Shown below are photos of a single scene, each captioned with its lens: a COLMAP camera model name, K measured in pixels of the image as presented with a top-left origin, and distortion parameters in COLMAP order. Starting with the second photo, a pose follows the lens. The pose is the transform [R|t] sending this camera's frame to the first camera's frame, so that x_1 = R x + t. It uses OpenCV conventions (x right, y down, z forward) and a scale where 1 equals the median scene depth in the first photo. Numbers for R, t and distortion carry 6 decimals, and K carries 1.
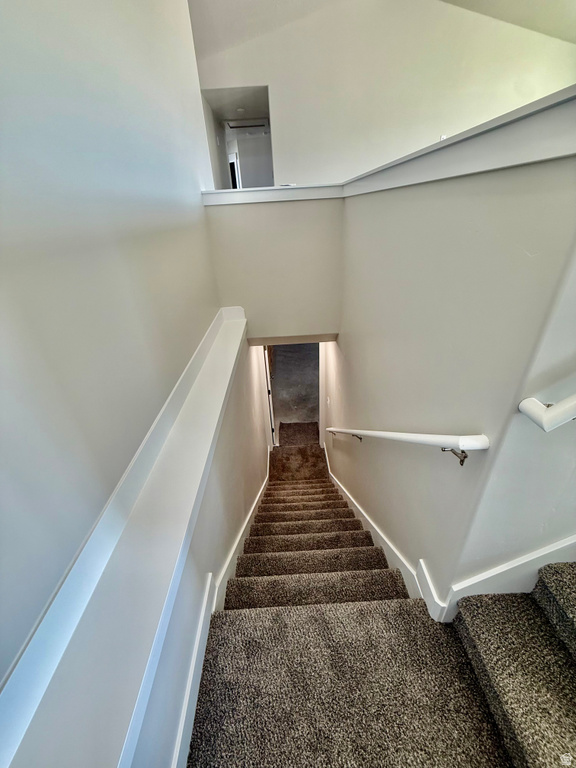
lens RADIAL K [[309.5, 0, 288.4], [0, 309.5, 383.4], [0, 0, 1]] dist [-0.002014, 0.000991]
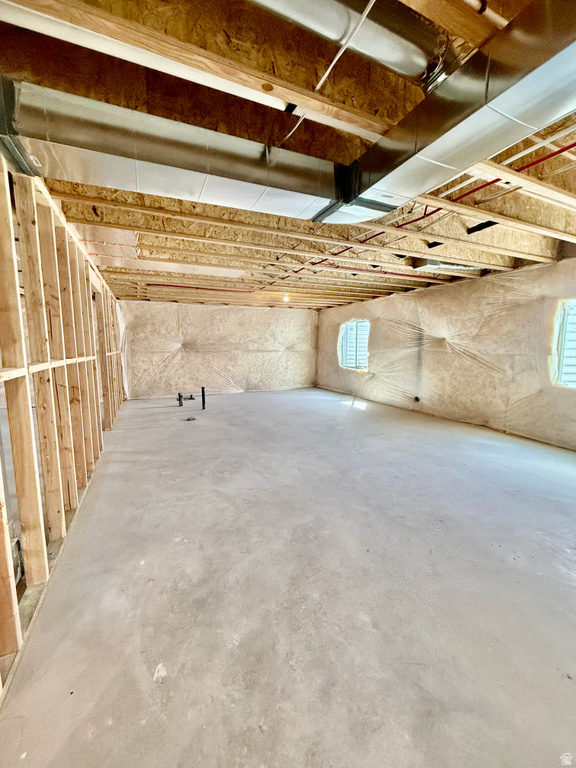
lens RADIAL K [[309.5, 0, 289.3], [0, 309.5, 382.7], [0, 0, 1]] dist [-0.002014, 0.000991]
pose [[0.917376, -0.002254, 0.398015, 0.019820], [0.160765, 0.916883, -0.365351, -0.003242], [-0.364109, 0.399151, 0.841489, 0.697683]]
